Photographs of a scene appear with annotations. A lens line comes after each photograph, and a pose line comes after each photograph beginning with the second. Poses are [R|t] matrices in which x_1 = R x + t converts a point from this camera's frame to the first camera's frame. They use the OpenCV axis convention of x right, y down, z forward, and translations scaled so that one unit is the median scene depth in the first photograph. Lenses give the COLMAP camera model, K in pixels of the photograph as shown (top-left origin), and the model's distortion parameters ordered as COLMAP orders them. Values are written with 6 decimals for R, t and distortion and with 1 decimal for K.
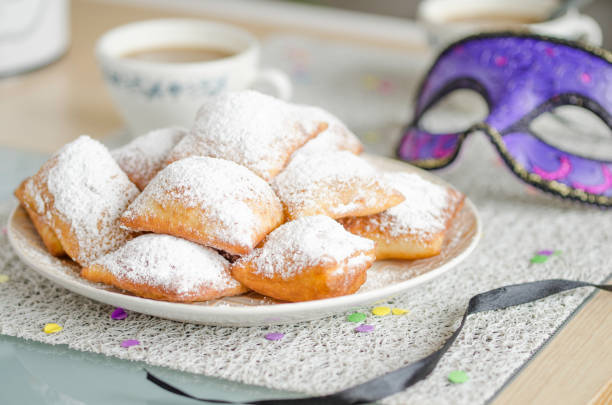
lens RADIAL K [[2017.1, 0, 306.0], [0, 2017.1, 202.5], [0, 0, 1]] dist [-0.075450, -2.268492]
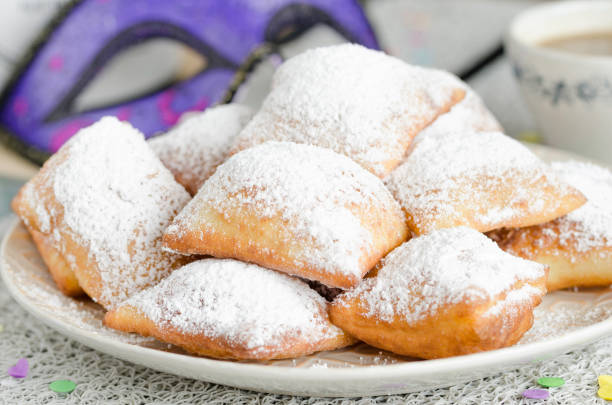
lens RADIAL K [[2344.8, 0, 306.0], [0, 2344.8, 202.5], [0, 0, 1]] dist [0.091477, -8.031638]
pose [[0.998725, -0.018902, -0.046814, -0.007869], [0.018232, 0.999726, -0.014680, 0.008758], [0.047079, 0.013808, 0.998796, 0.226503]]
